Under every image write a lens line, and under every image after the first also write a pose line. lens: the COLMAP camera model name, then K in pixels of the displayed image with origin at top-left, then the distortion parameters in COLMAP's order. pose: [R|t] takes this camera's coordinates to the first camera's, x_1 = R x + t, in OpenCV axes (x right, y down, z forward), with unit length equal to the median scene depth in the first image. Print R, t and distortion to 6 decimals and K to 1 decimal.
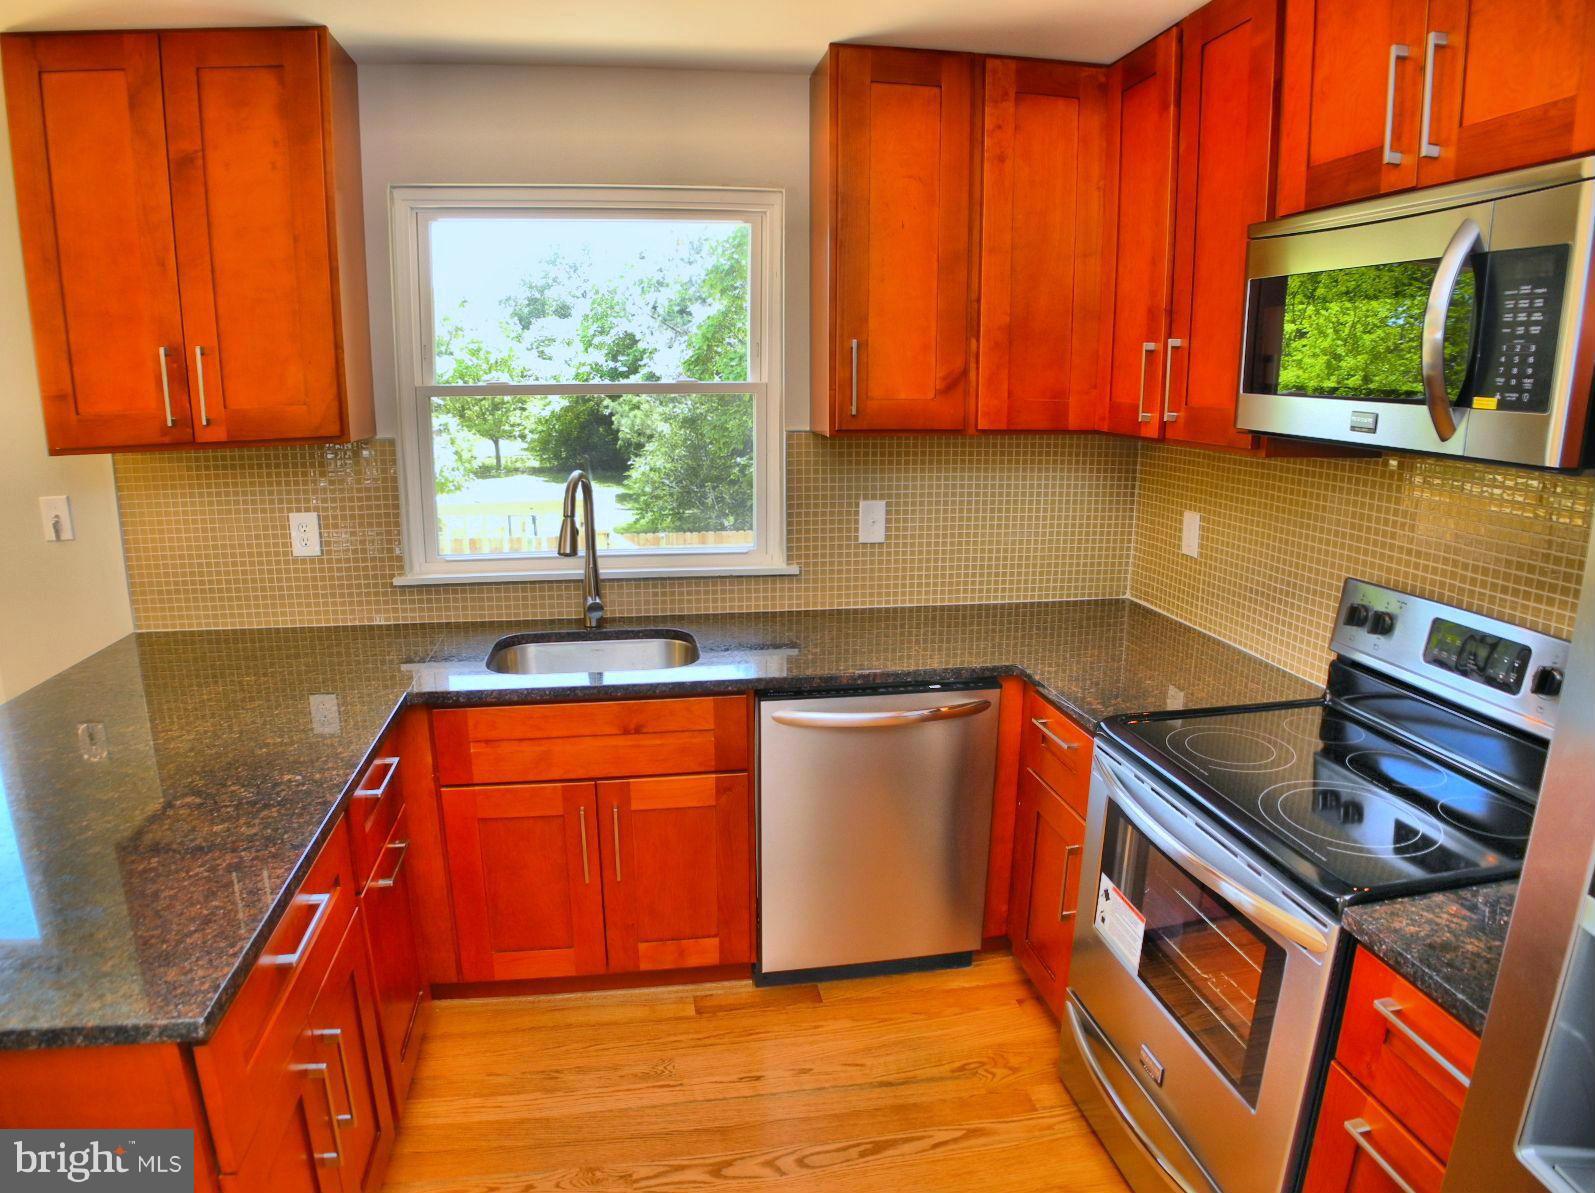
lens RADIAL K [[979.0, 0, 797.5], [0, 979.0, 596.5], [0, 0, 1]] dist [-0.165724, 0.057516]
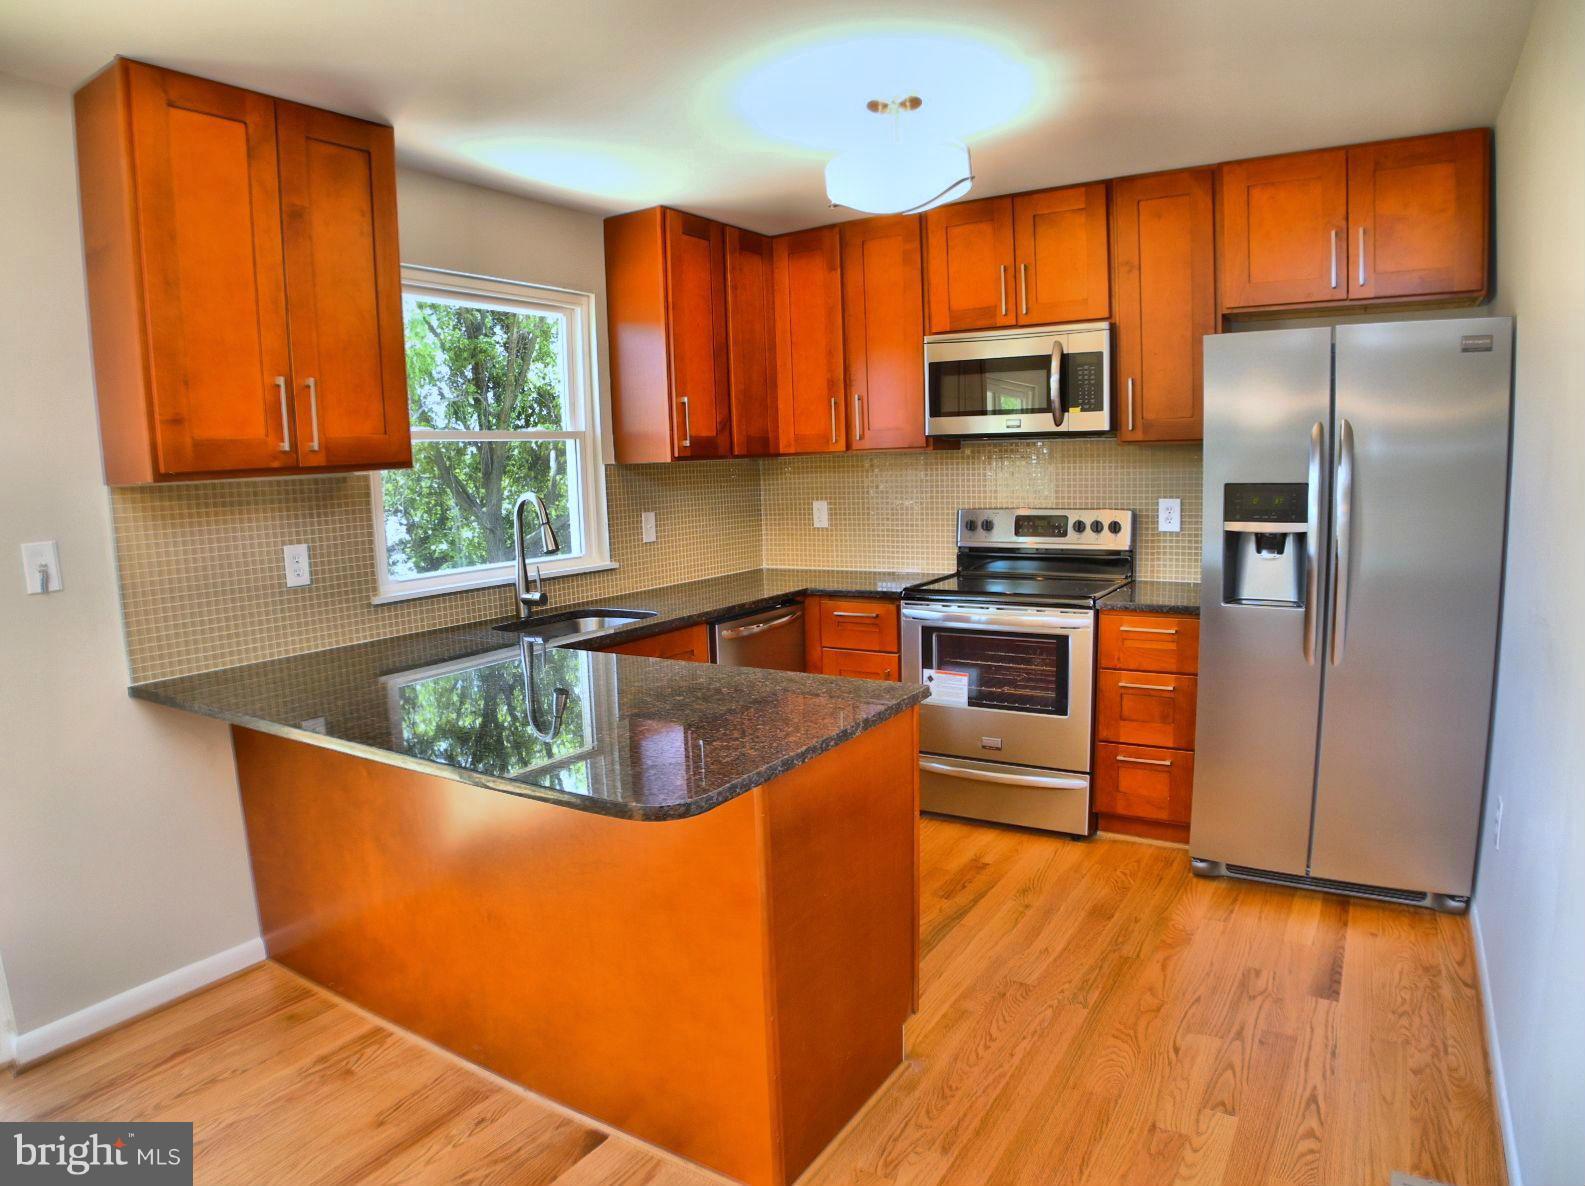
lens RADIAL K [[986.5, 0, 792.5], [0, 986.5, 593.0], [0, 0, 1]] dist [-0.166658, 0.058352]
pose [[0.671175, -0.121886, 0.731210, -1.035384], [0.199676, 0.979658, -0.019982, 0.107859], [-0.713901, 0.159417, 0.681859, -0.133735]]
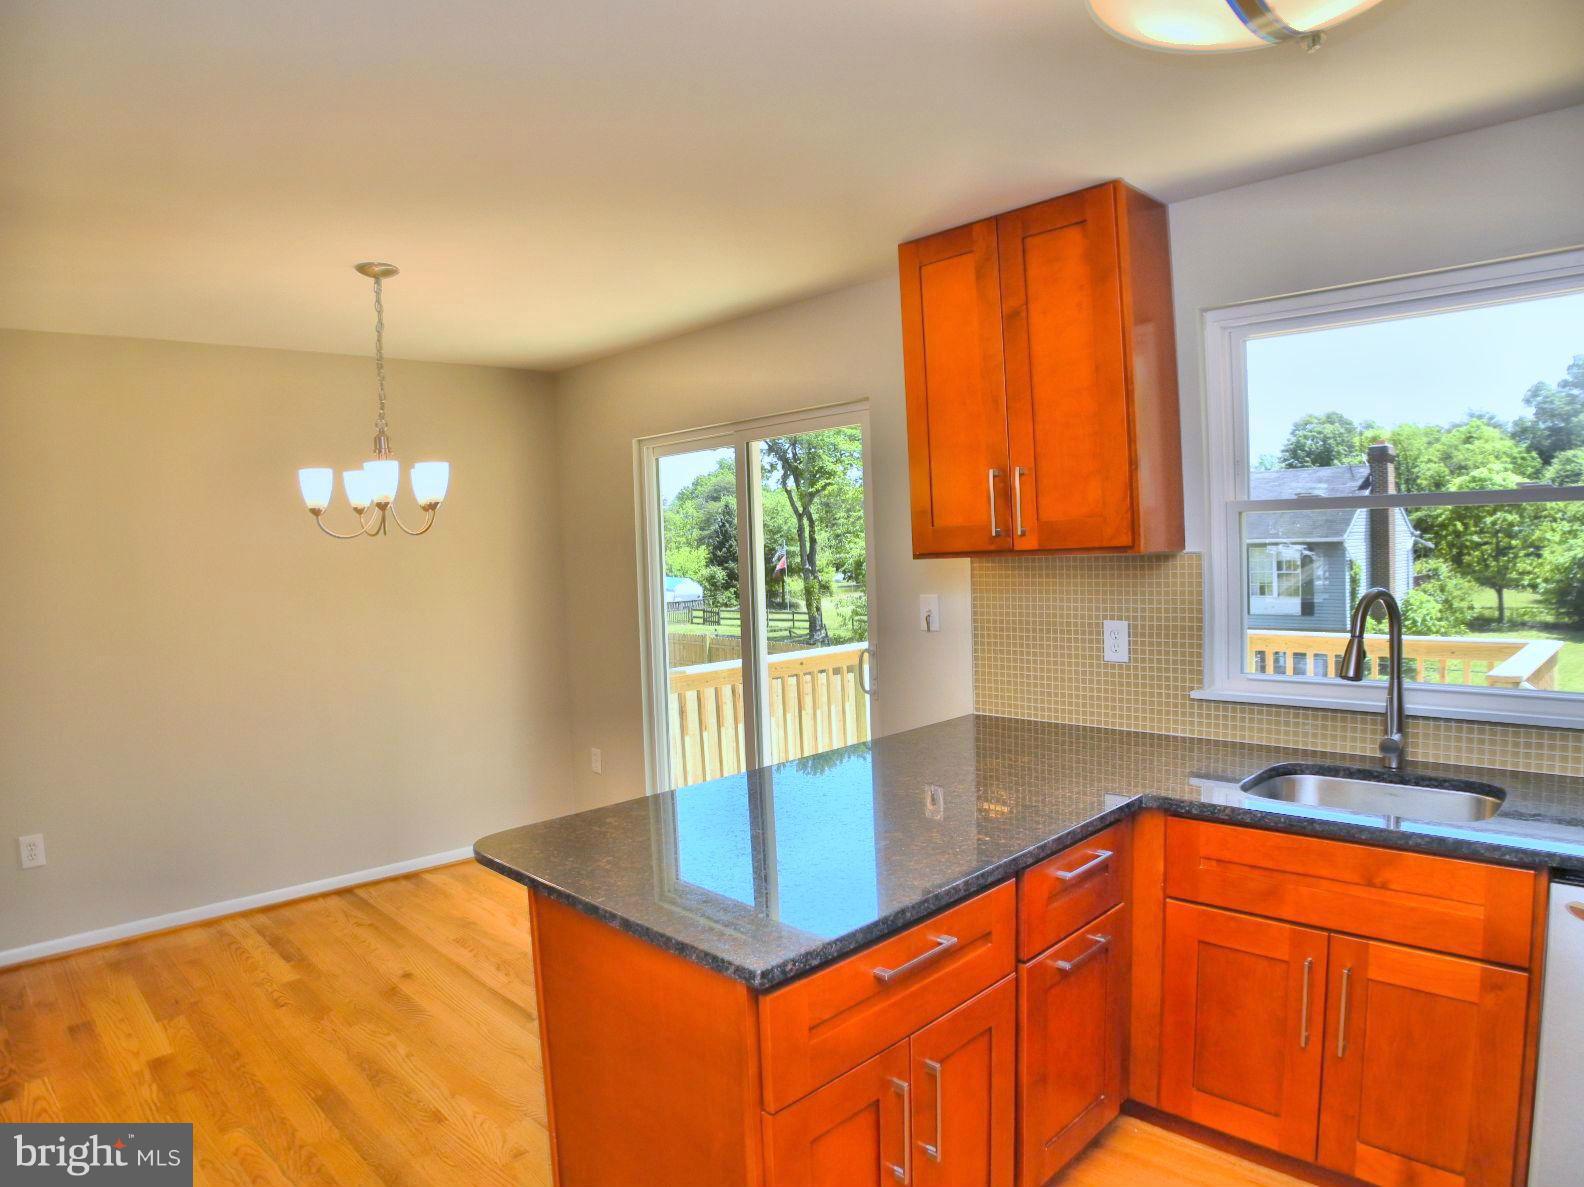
lens RADIAL K [[985.9, 0, 792.0], [0, 985.9, 593.5], [0, 0, 1]] dist [-0.166658, 0.058352]
pose [[0.568864, 0.014807, -0.822298, 0.186639], [-0.141636, 0.986663, -0.080217, 0.022938], [0.810144, 0.162100, 0.563375, 0.082522]]
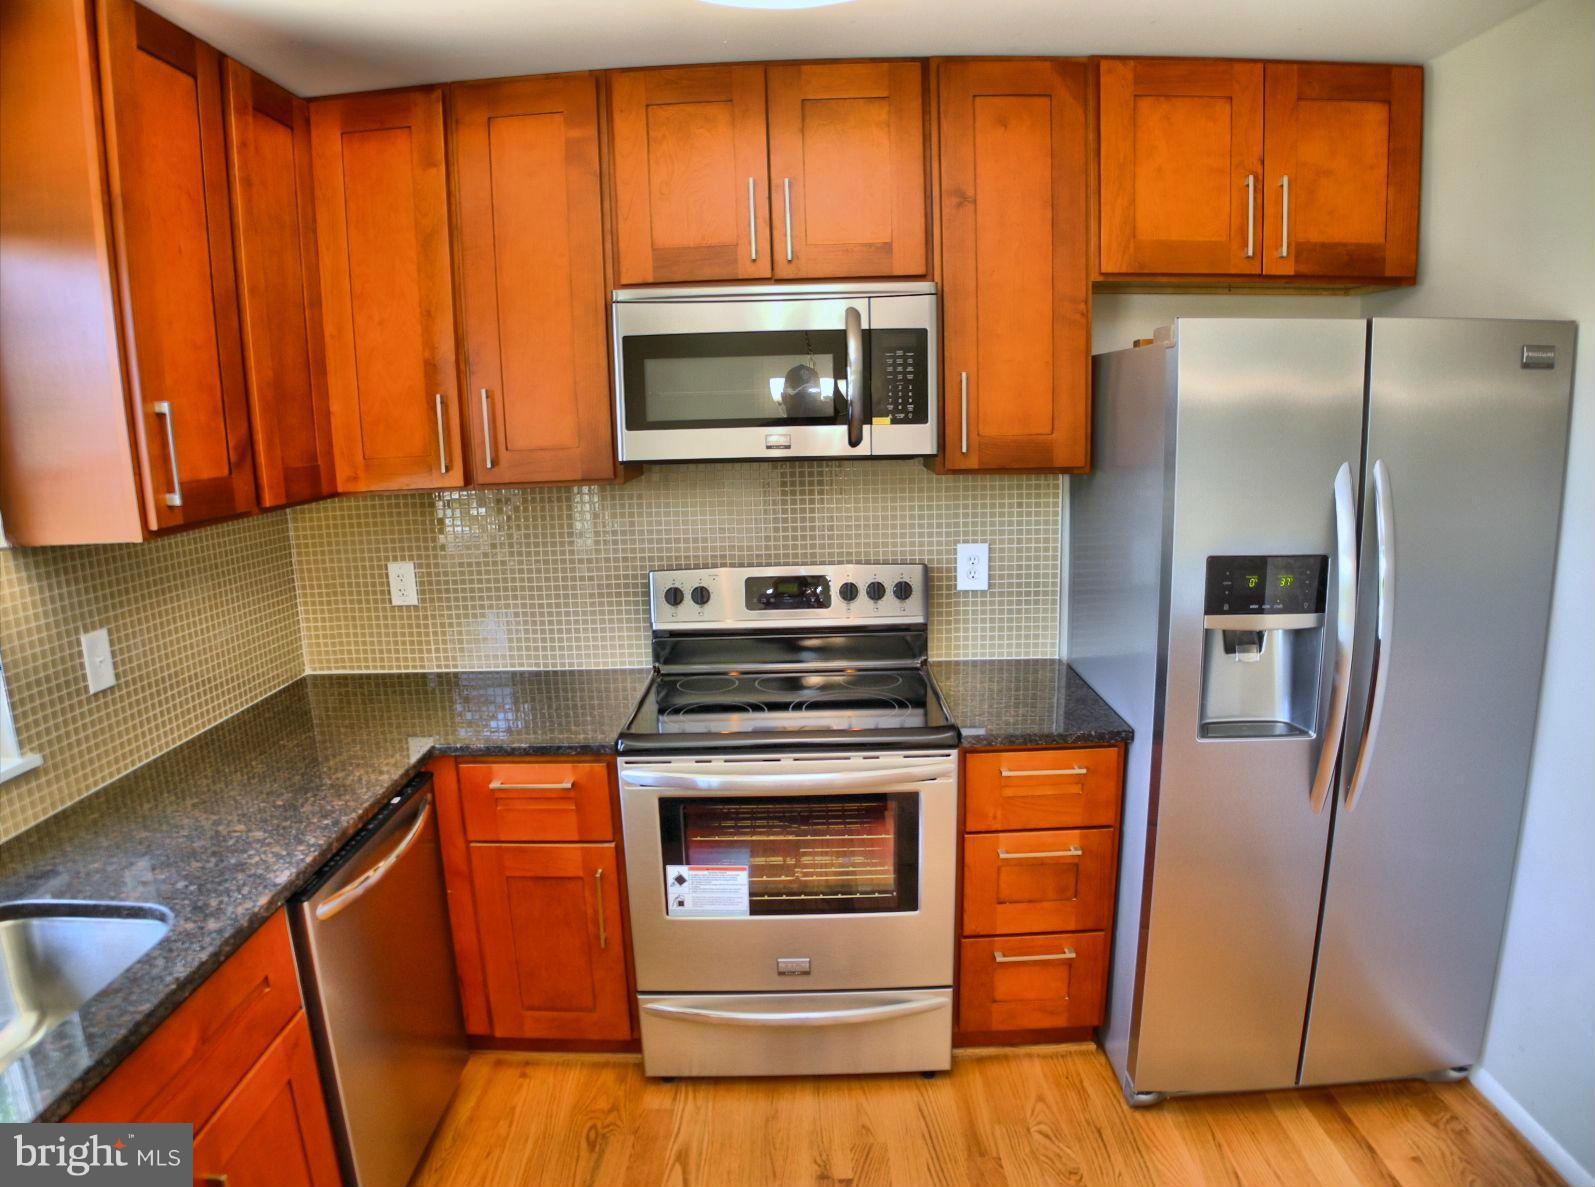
lens RADIAL K [[986.9, 0, 797.5], [0, 986.9, 593.5], [0, 0, 1]] dist [-0.170417, 0.061987]
pose [[0.184175, -0.191612, 0.964036, -0.561708], [0.247994, 0.958140, 0.143062, -0.112902], [-0.951093, 0.212727, 0.223984, 0.442178]]
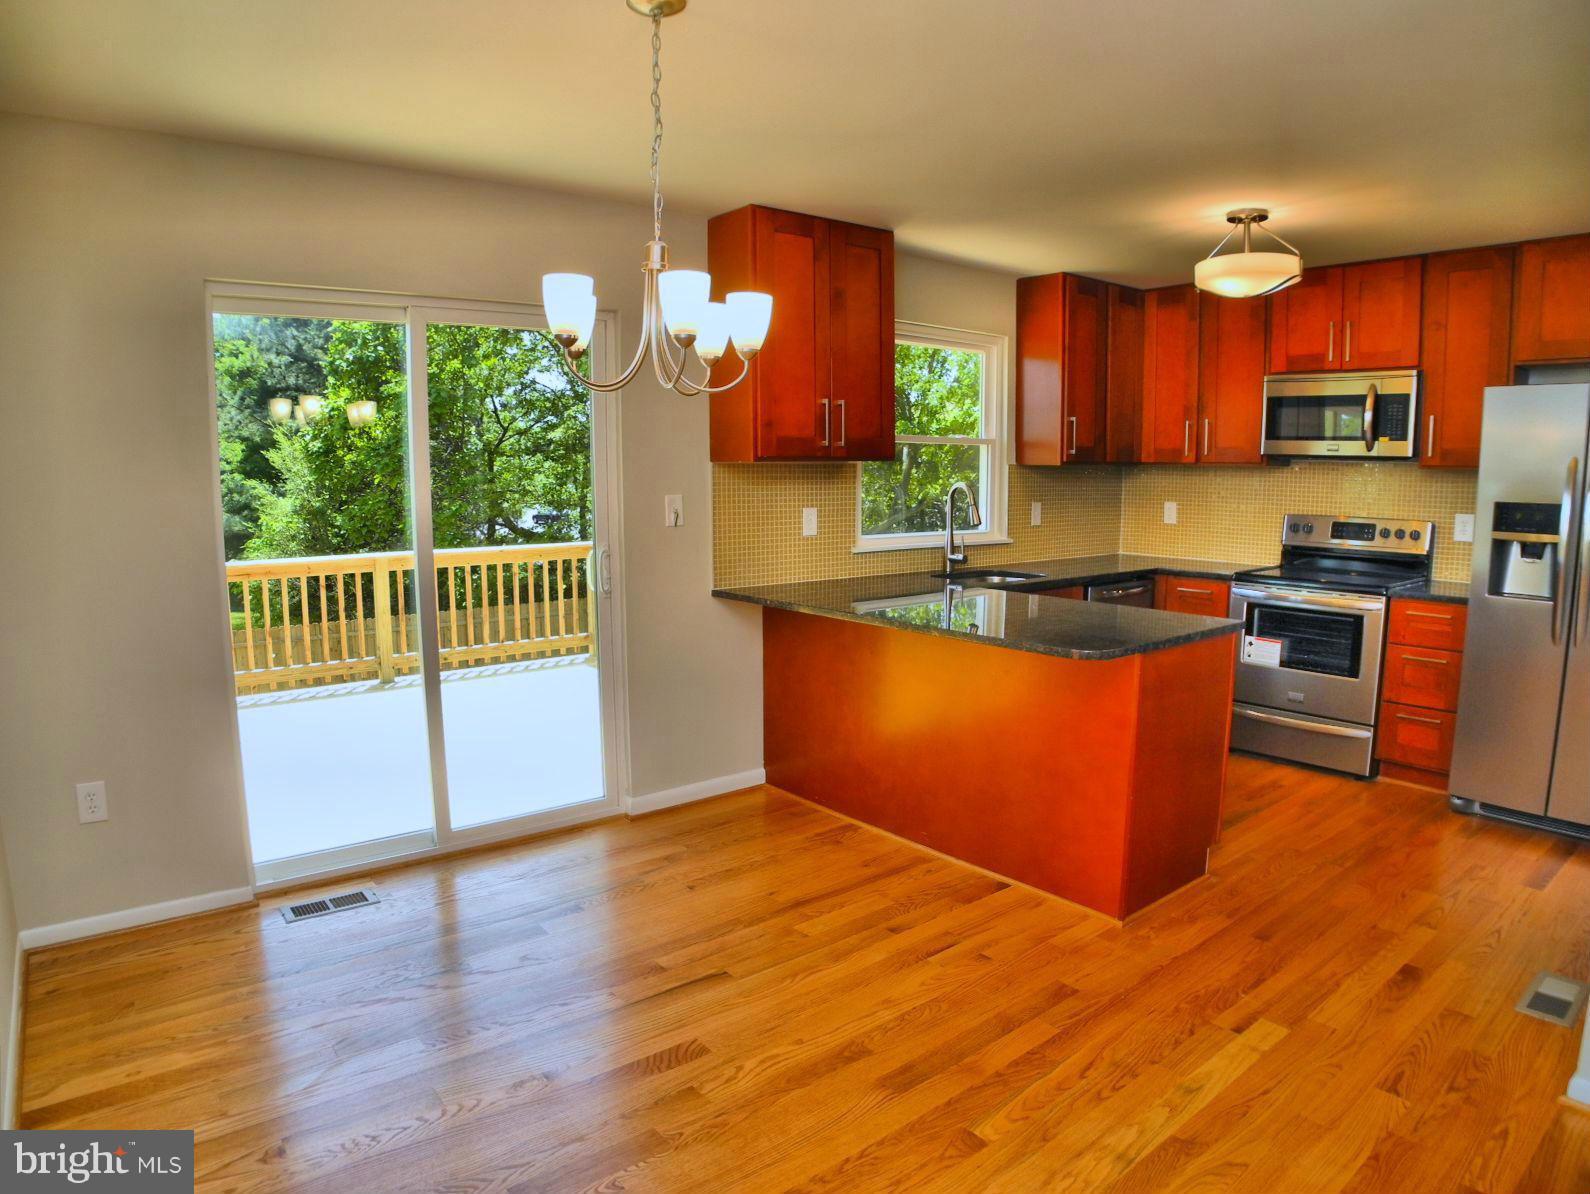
lens RADIAL K [[976.0, 0, 795.0], [0, 976.0, 597.0], [0, 0, 1]] dist [-0.165724, 0.057516]
pose [[0.876938, -0.067422, 0.475851, -1.492672], [0.110295, 0.991918, -0.062720, 0.178619], [-0.467776, 0.107485, 0.877287, -0.467915]]
